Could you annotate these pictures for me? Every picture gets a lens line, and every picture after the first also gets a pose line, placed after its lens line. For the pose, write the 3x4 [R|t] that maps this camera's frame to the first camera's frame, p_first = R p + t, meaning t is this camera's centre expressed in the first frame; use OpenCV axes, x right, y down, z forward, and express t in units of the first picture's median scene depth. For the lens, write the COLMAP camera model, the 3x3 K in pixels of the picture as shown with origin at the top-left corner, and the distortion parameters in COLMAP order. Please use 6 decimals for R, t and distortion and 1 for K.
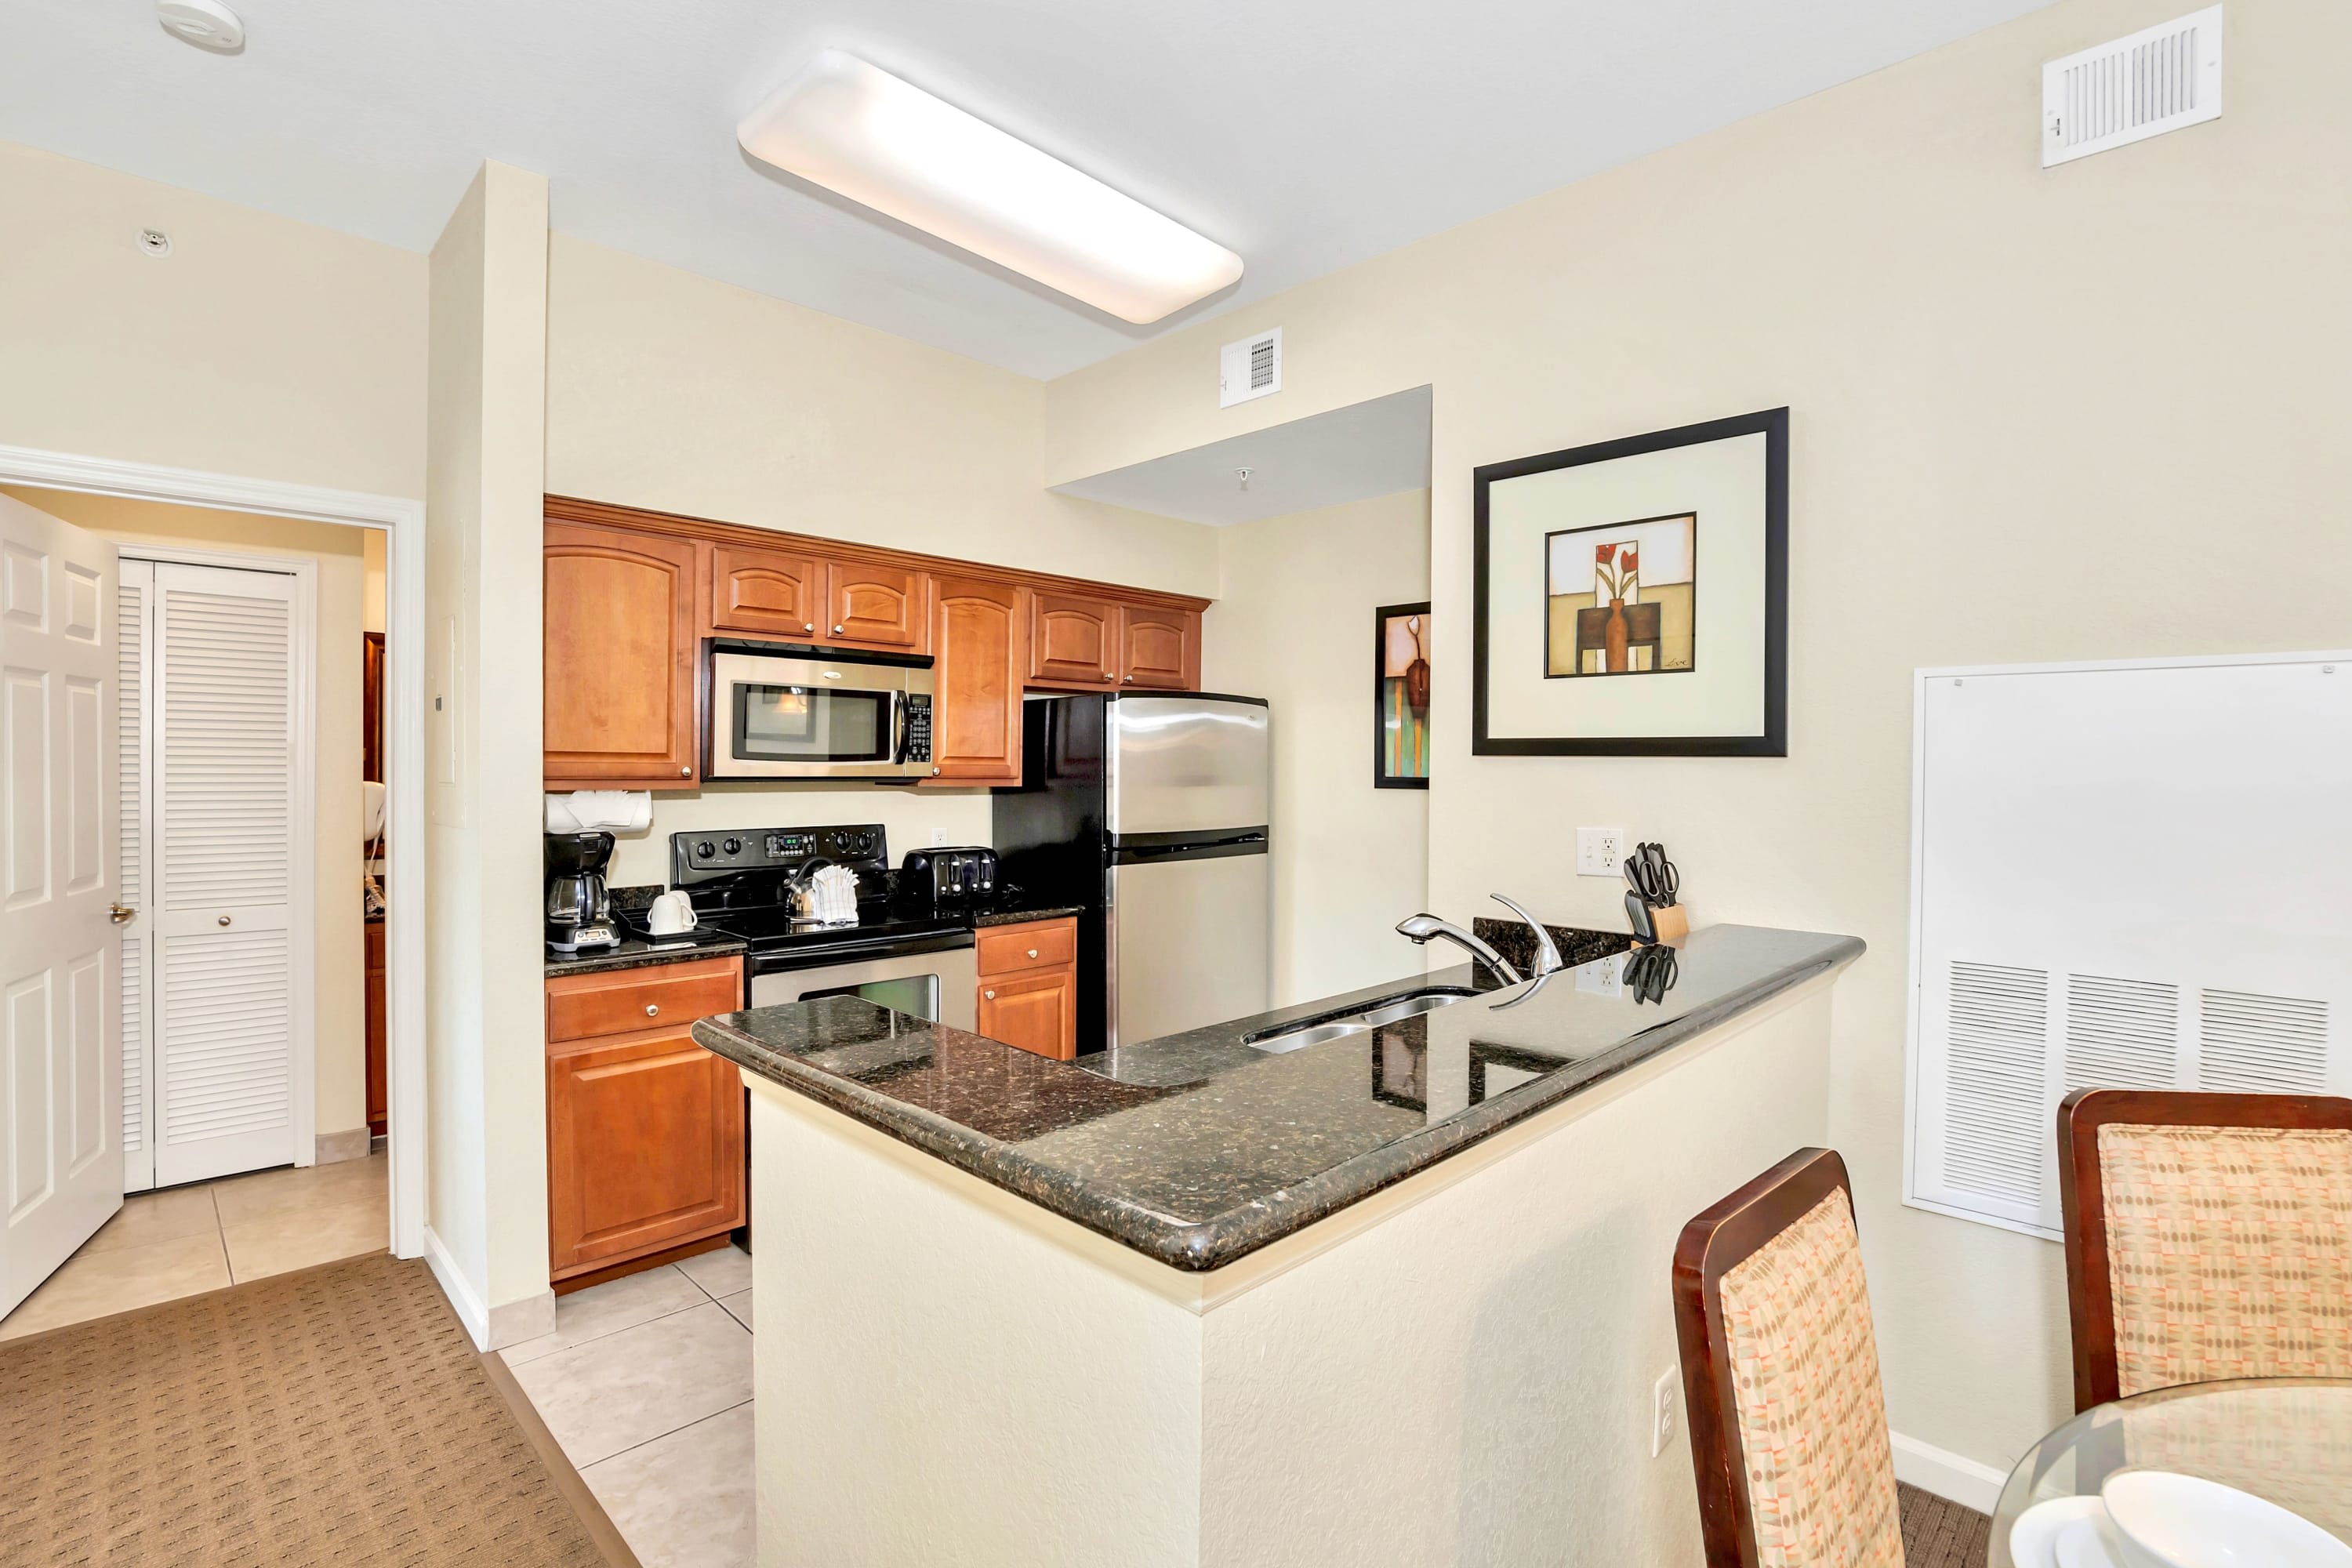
lens RADIAL K [[1102.2, 0, 1145.7], [0, 1102.2, 779.6], [0, 0, 1]] dist [-0.033173, 0.001154]
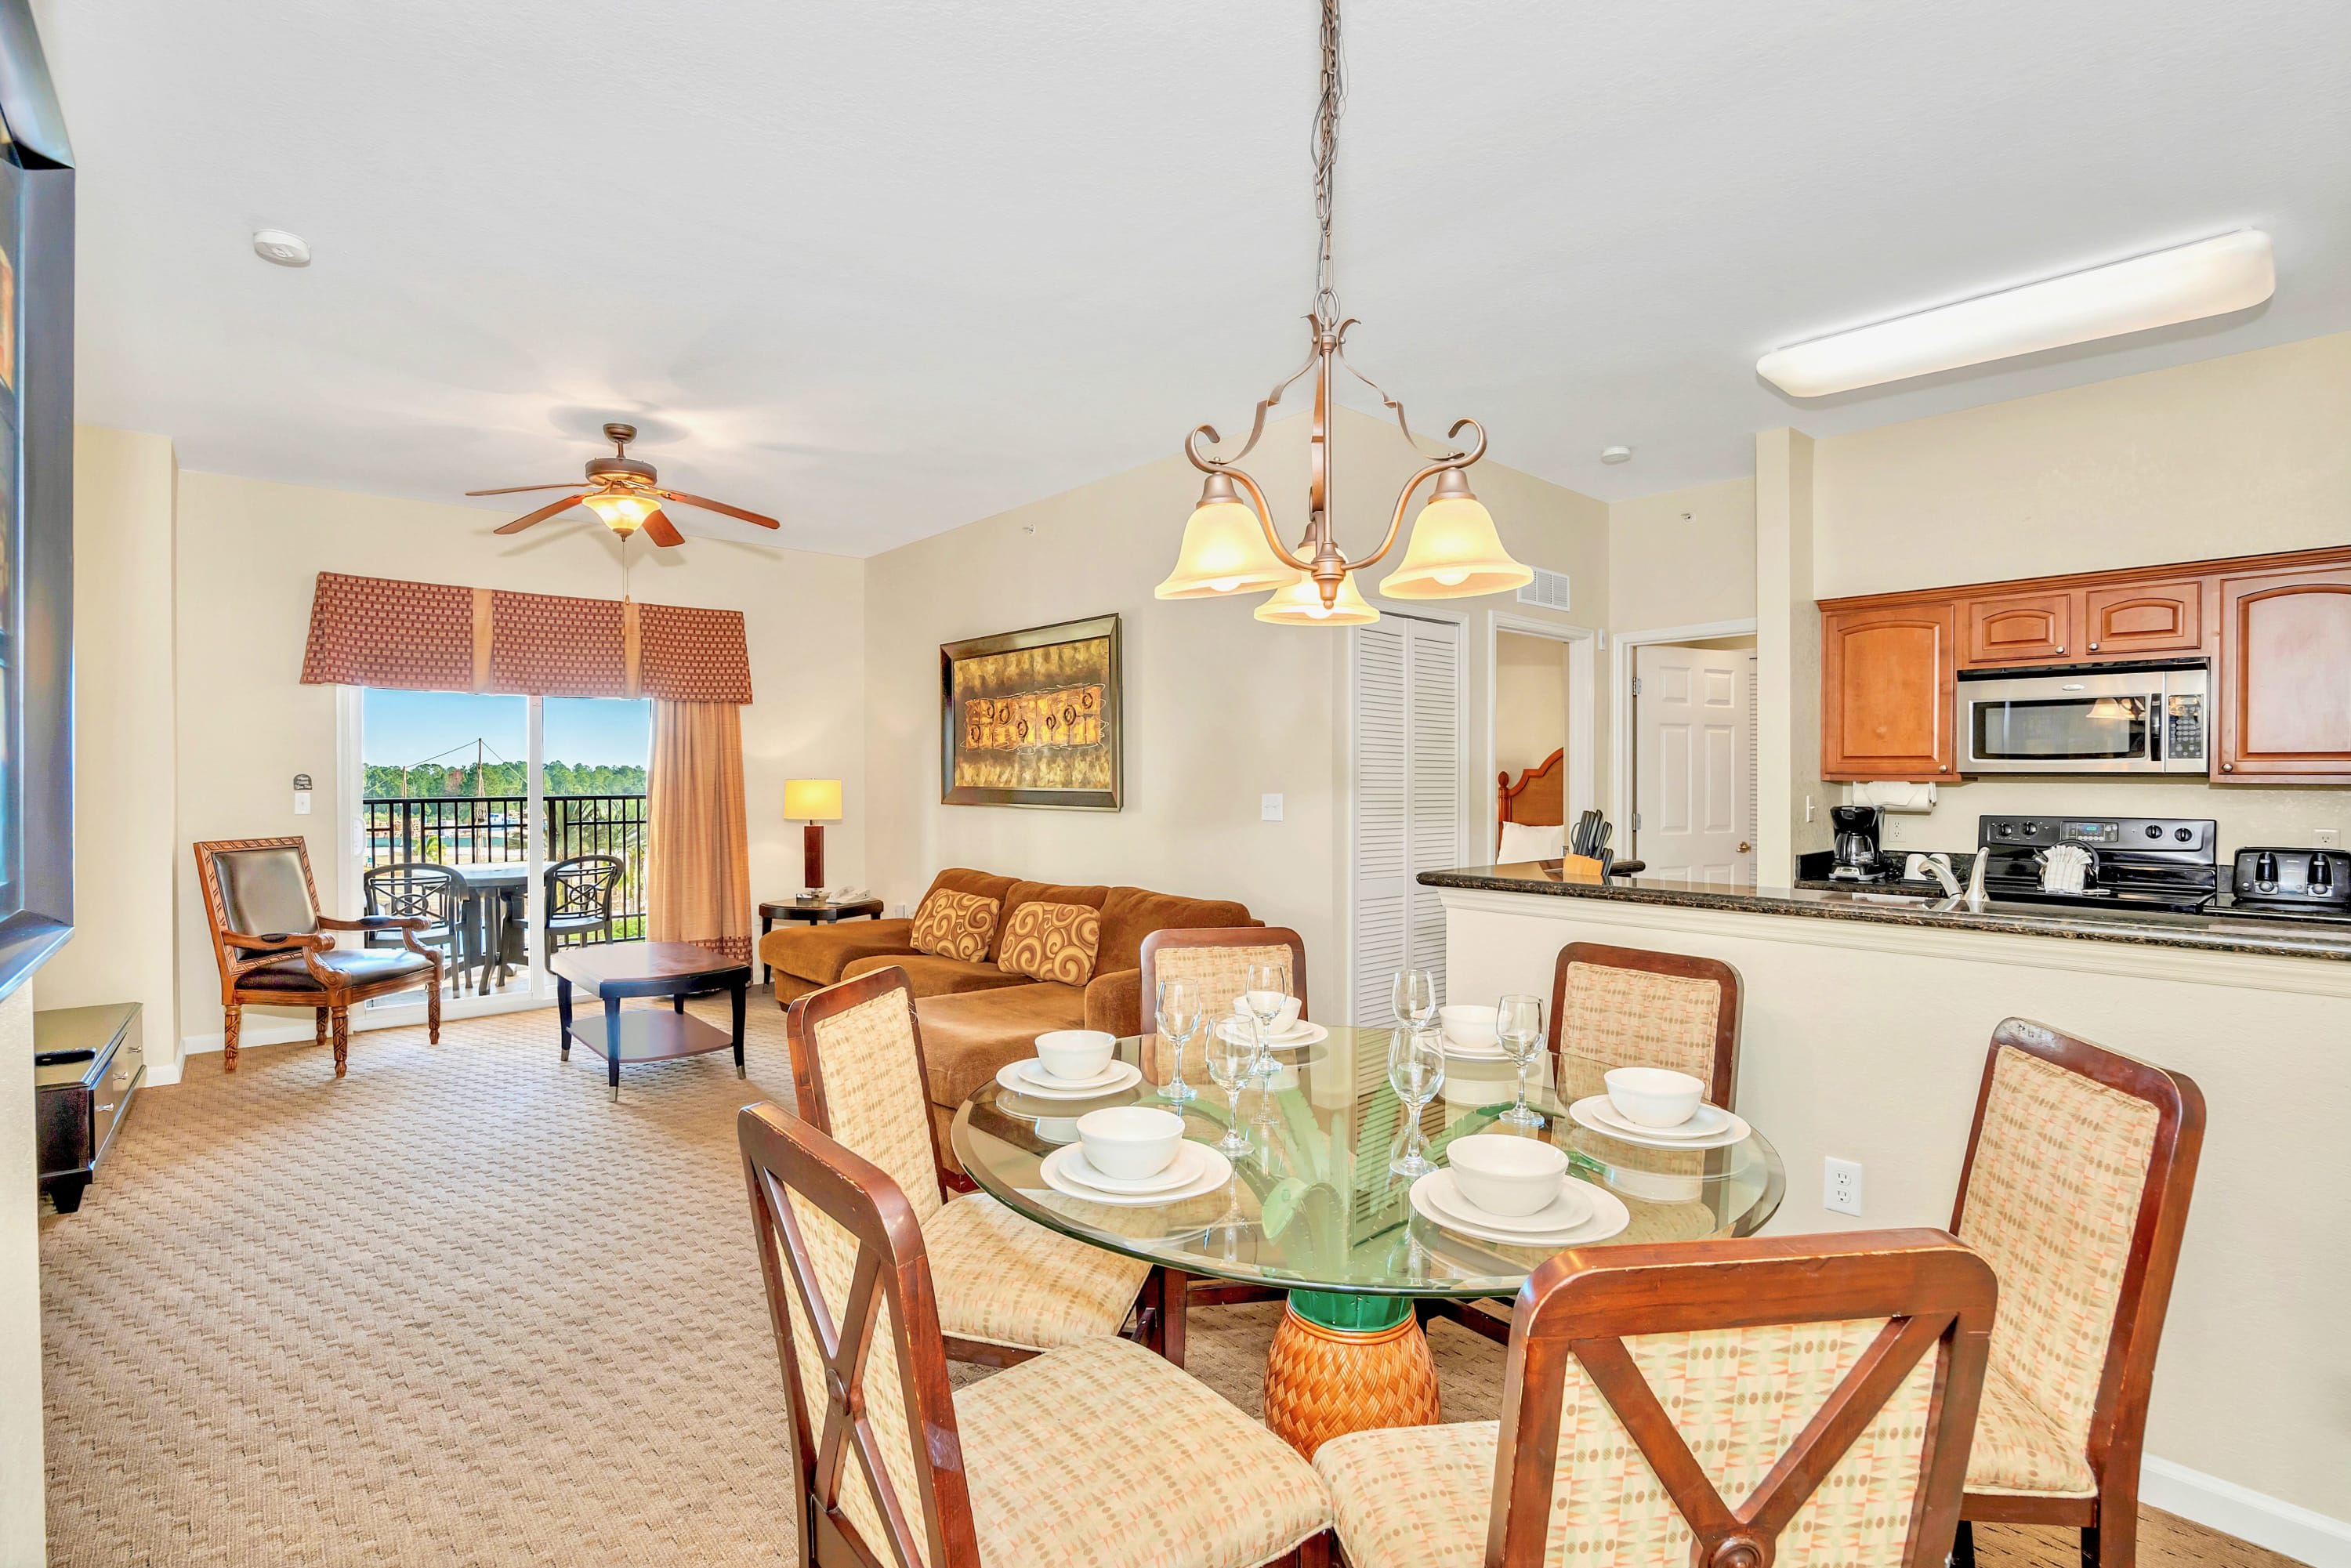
lens RADIAL K [[1101.7, 0, 1145.2], [0, 1101.7, 779.6], [0, 0, 1]] dist [-0.033173, 0.001154]
pose [[-0.095424, -0.004312, -0.995427, 1.318151], [-0.017023, 0.999851, -0.002699, 0.035185], [0.995291, 0.016687, -0.095483, 0.148056]]
